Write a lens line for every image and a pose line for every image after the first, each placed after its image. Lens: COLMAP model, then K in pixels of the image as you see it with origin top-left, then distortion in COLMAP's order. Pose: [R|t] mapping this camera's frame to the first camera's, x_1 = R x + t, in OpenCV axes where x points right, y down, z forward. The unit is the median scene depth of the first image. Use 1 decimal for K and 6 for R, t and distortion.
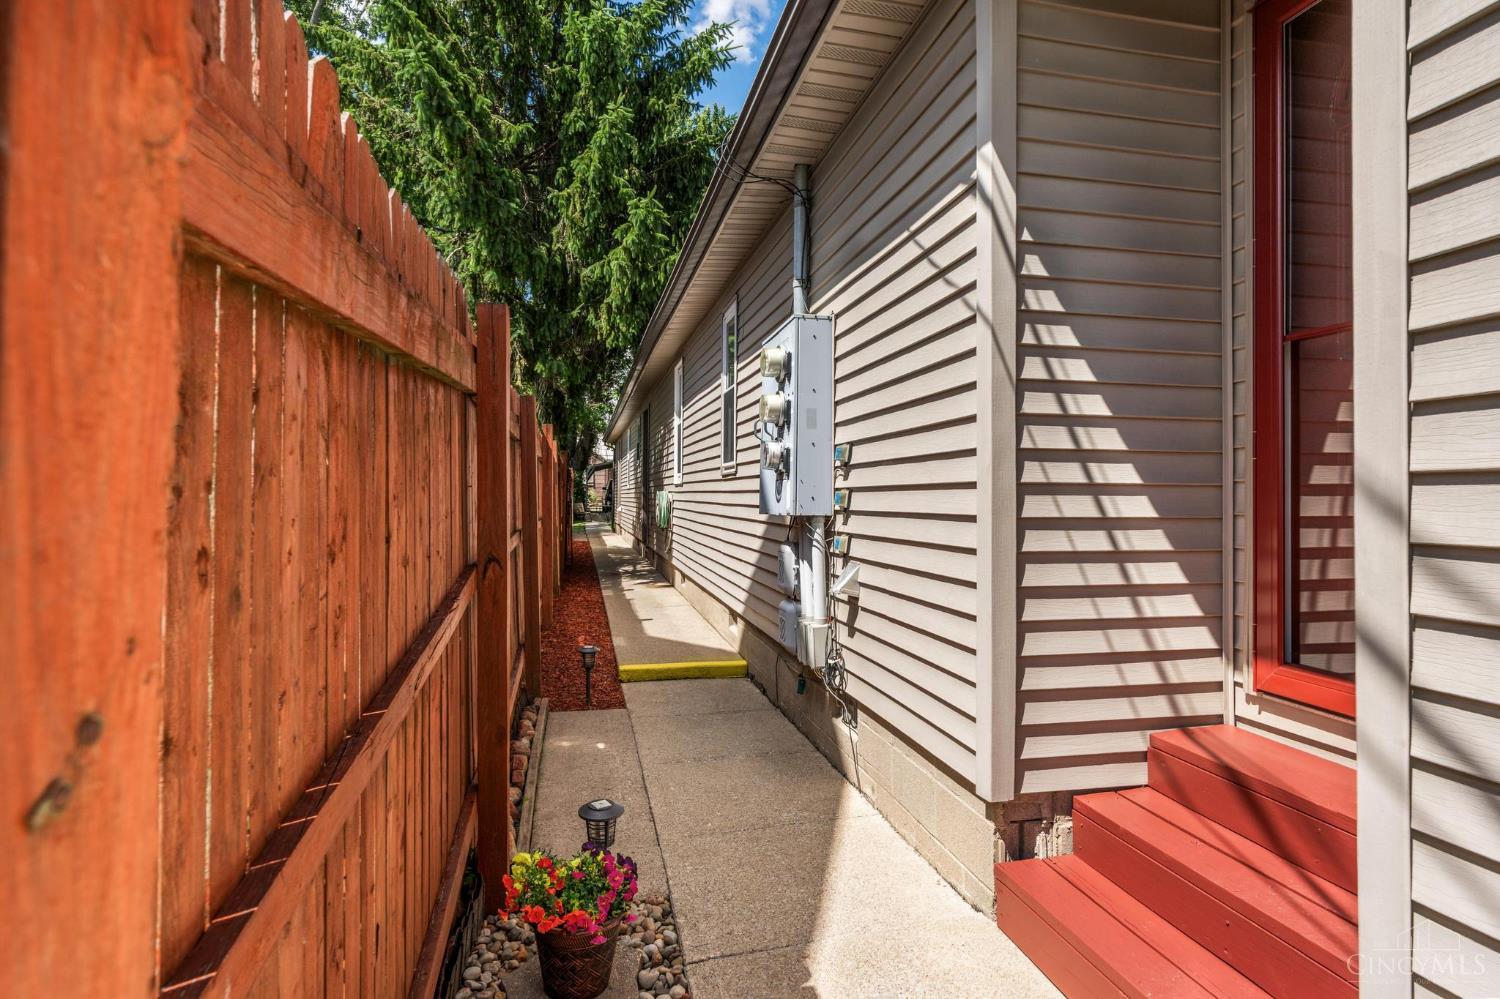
lens RADIAL K [[785.9, 0, 750.0], [0, 785.9, 499.5], [0, 0, 1]] dist [-0.001392, -0.000063]
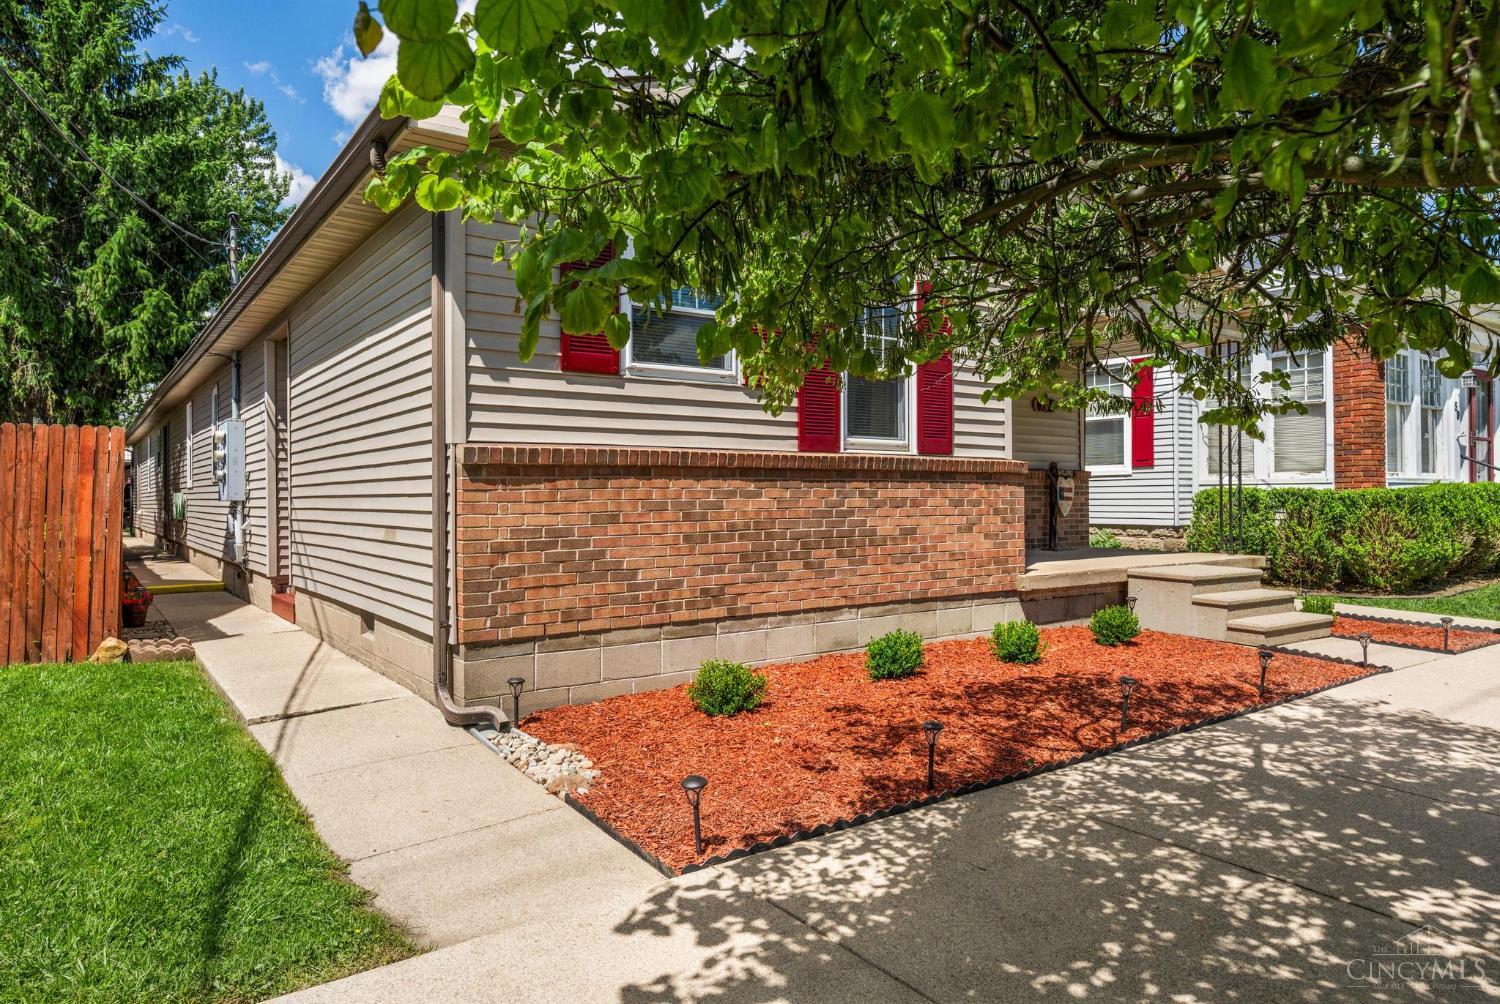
lens RADIAL K [[938.4, 0, 745.5], [0, 938.4, 505.1], [0, 0, 1]] dist [0.017326, -0.000535]
pose [[0.917747, -0.012225, 0.396977, 0.149310], [0.011763, 0.999924, 0.003598, 0.017221], [-0.396991, 0.001368, 0.917821, -0.946664]]
